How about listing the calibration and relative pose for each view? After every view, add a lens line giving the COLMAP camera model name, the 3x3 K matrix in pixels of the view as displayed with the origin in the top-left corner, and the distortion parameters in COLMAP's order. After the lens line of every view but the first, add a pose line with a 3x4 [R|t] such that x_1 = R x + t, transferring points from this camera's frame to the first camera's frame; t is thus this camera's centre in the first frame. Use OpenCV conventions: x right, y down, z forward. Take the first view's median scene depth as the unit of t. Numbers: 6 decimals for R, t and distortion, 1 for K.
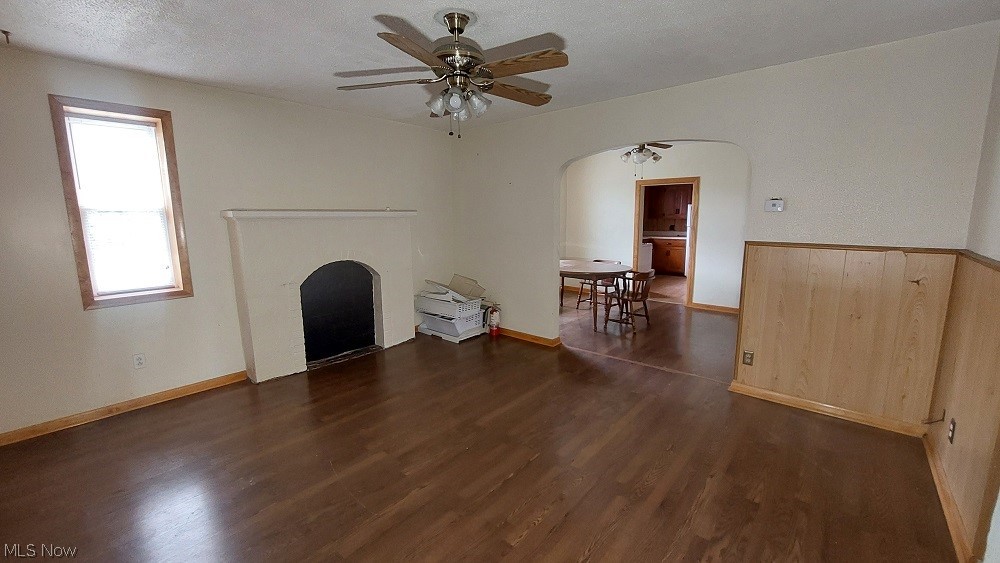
lens RADIAL K [[405.7, 0, 505.5], [0, 405.7, 279.7], [0, 0, 1]] dist [-0.018373, -0.000618]
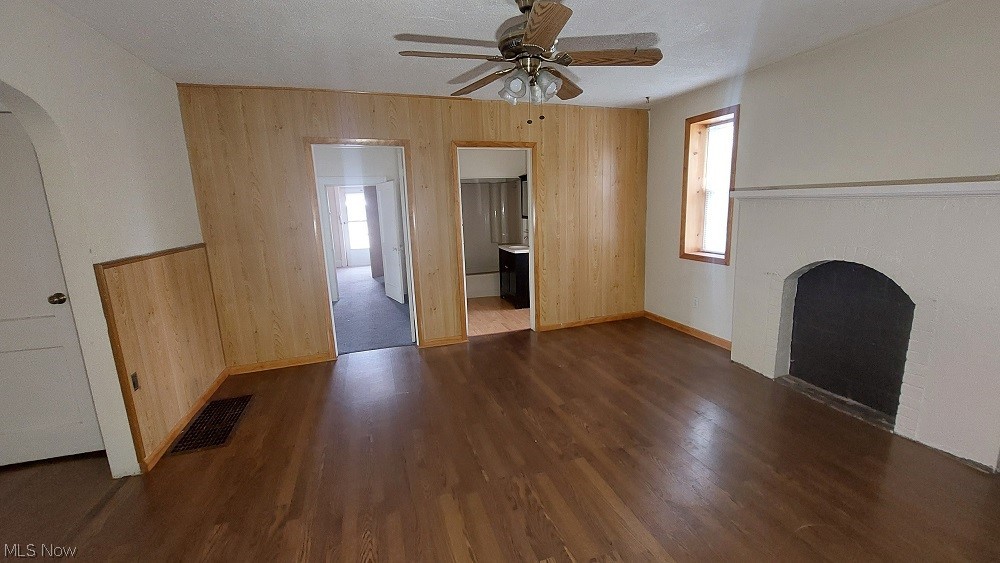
lens RADIAL K [[405.7, 0, 504.9], [0, 405.7, 283.5], [0, 0, 1]] dist [-0.018373, -0.000618]
pose [[-0.521734, 0.187260, -0.832303, 0.479796], [-0.100321, 0.955375, 0.277837, -0.150149], [0.847189, 0.228455, -0.479666, 0.913151]]
